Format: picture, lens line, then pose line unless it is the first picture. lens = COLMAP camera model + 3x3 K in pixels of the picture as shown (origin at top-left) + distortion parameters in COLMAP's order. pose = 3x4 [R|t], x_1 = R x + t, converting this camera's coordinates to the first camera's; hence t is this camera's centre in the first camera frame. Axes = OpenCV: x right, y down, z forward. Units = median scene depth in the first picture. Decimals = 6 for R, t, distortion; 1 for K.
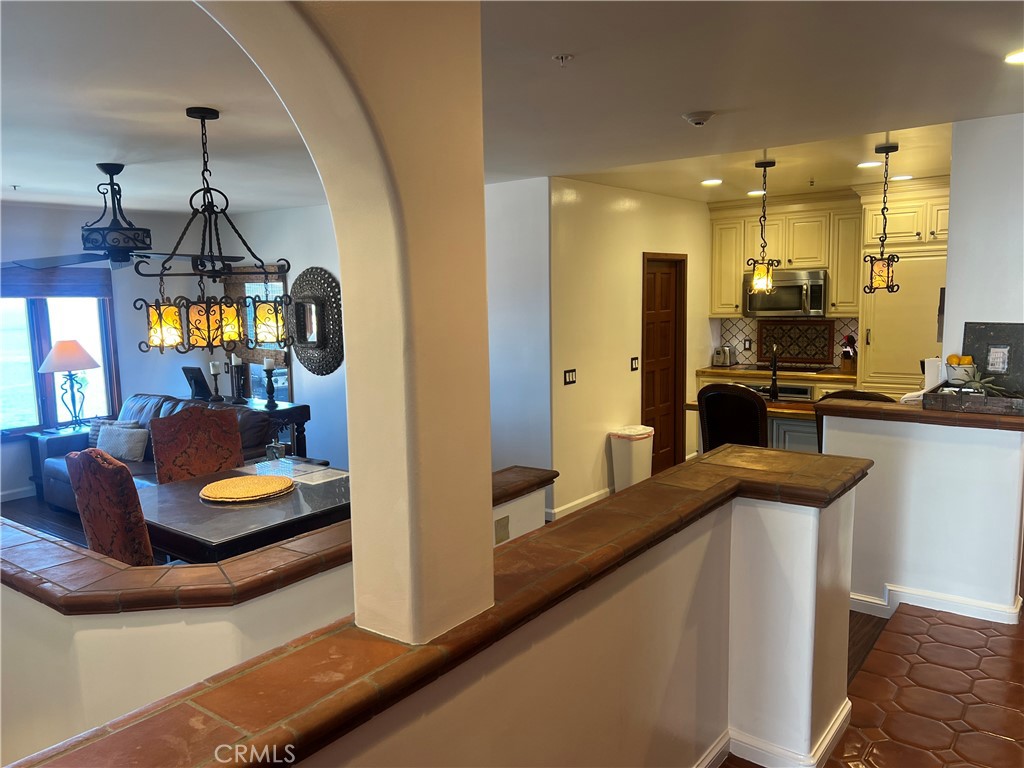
lens RADIAL K [[766.3, 0, 512.9], [0, 766.3, 387.8], [0, 0, 1]] dist [0.036808, -0.044097]
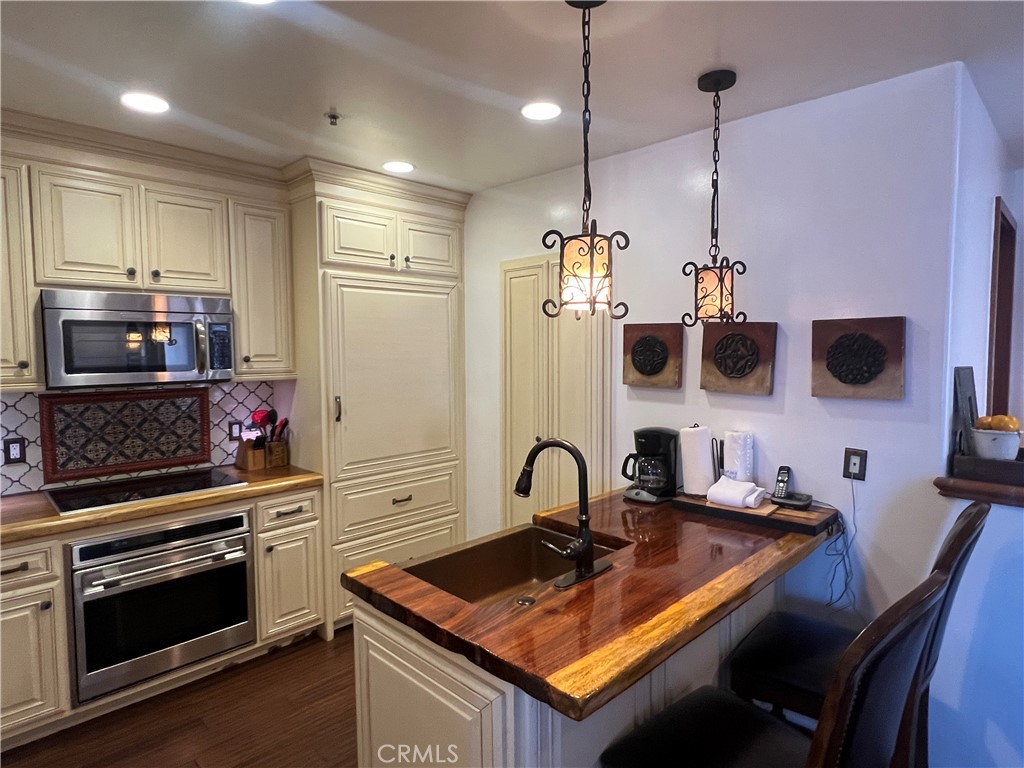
lens RADIAL K [[569.9, 0, 511.8], [0, 569.9, 383.6], [0, 0, 1]] dist [-0.003866, -0.001225]
pose [[0.141717, -0.036354, 0.989239, 0.022368], [0.125205, 0.991958, 0.018518, -0.072715], [-0.981957, 0.121233, 0.145129, 0.742517]]
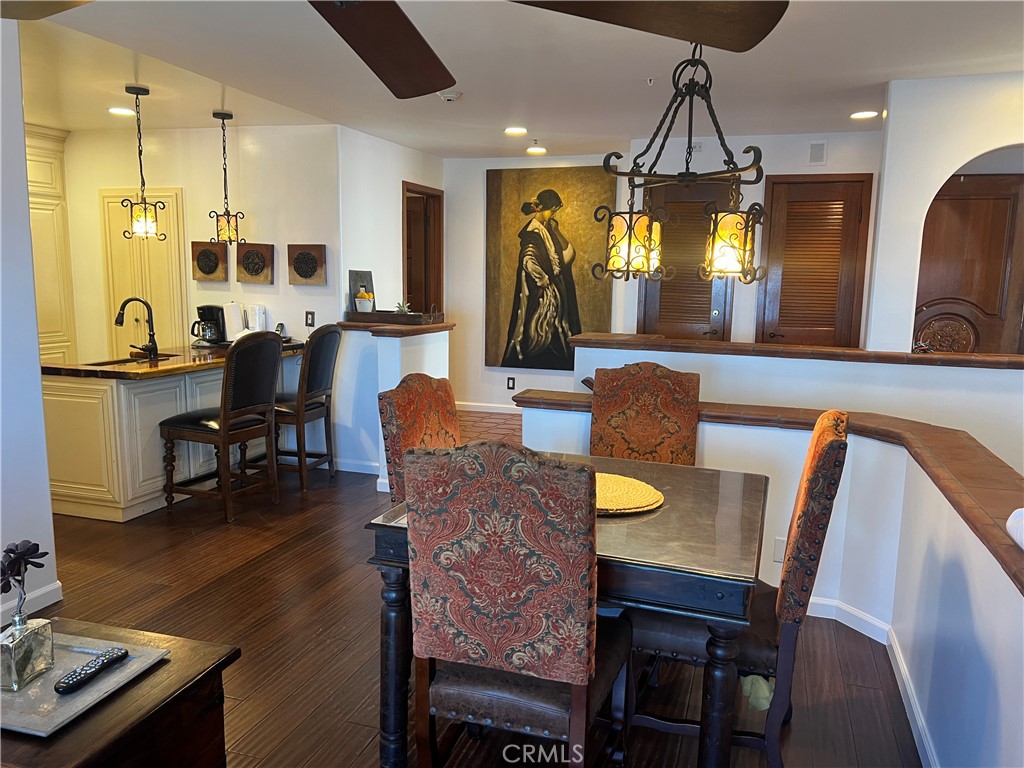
lens RADIAL K [[766.3, 0, 517.2], [0, 766.3, 397.6], [0, 0, 1]] dist [0.036808, -0.044097]
pose [[-0.320575, -0.135243, 0.937519, -0.503987], [0.105738, 0.978459, 0.177305, -0.040721], [-0.941303, 0.155971, -0.299369, 0.661537]]
